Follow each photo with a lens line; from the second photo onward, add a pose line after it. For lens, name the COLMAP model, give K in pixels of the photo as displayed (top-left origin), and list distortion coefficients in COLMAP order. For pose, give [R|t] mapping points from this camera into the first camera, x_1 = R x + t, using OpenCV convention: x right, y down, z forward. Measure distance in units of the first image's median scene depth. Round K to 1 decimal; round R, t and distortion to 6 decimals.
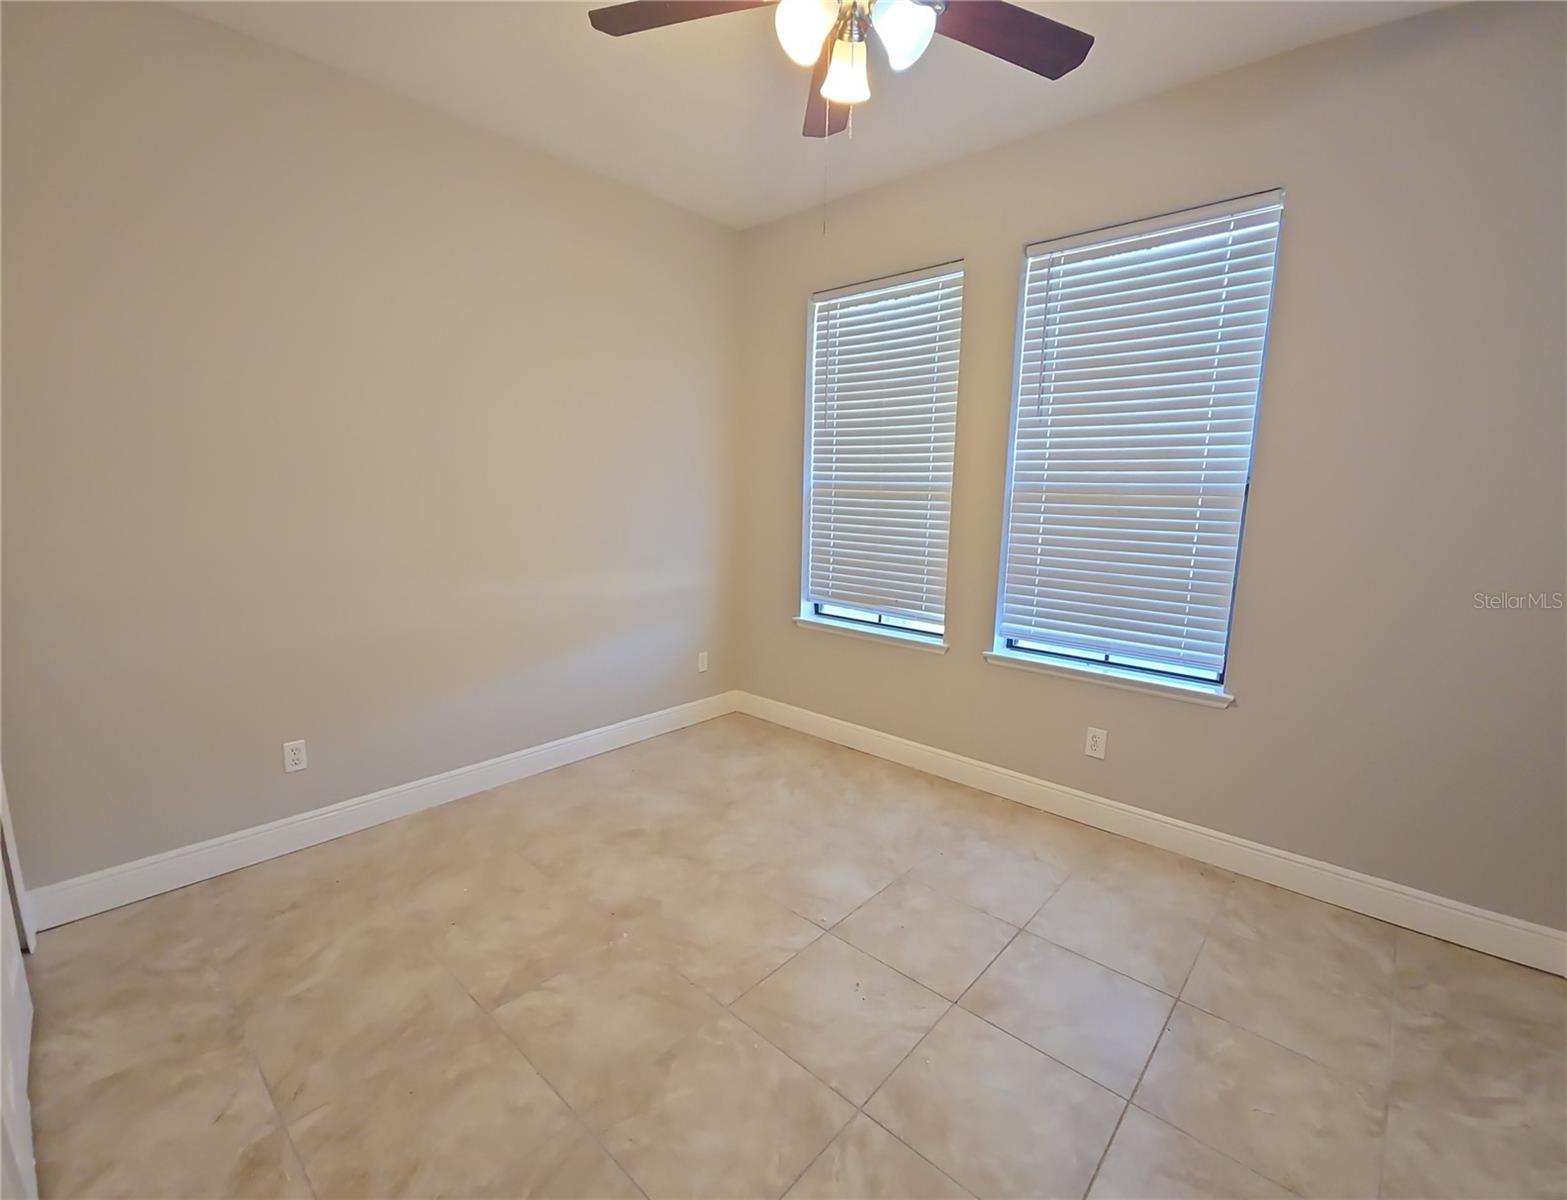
lens RADIAL K [[674.1, 0, 777.3], [0, 674.1, 603.7], [0, 0, 1]] dist [0.017842, -0.011810]
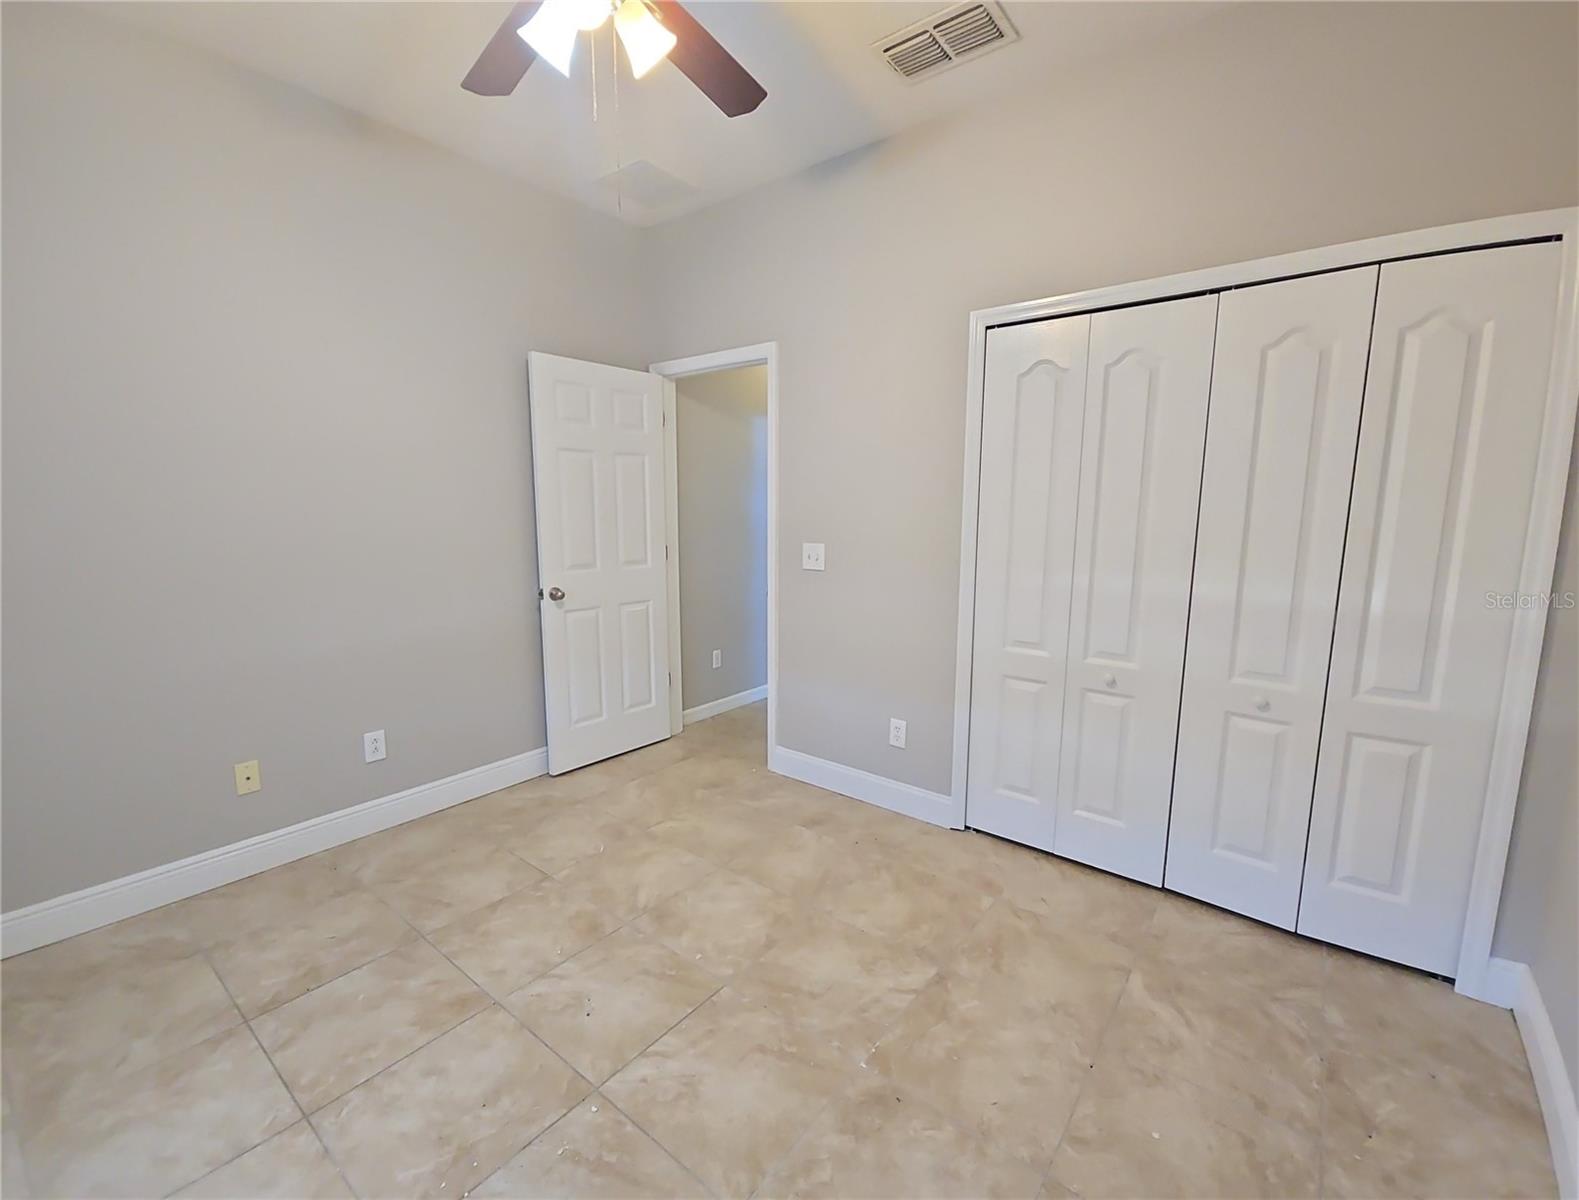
lens RADIAL K [[664.9, 0, 785.3], [0, 664.9, 602.8], [0, 0, 1]] dist [0.001192, -0.000688]
pose [[-0.997041, -0.012842, -0.075788, -0.081564], [-0.035711, 0.950475, 0.308743, -0.291613], [0.068070, 0.310536, -0.948121, 1.813719]]
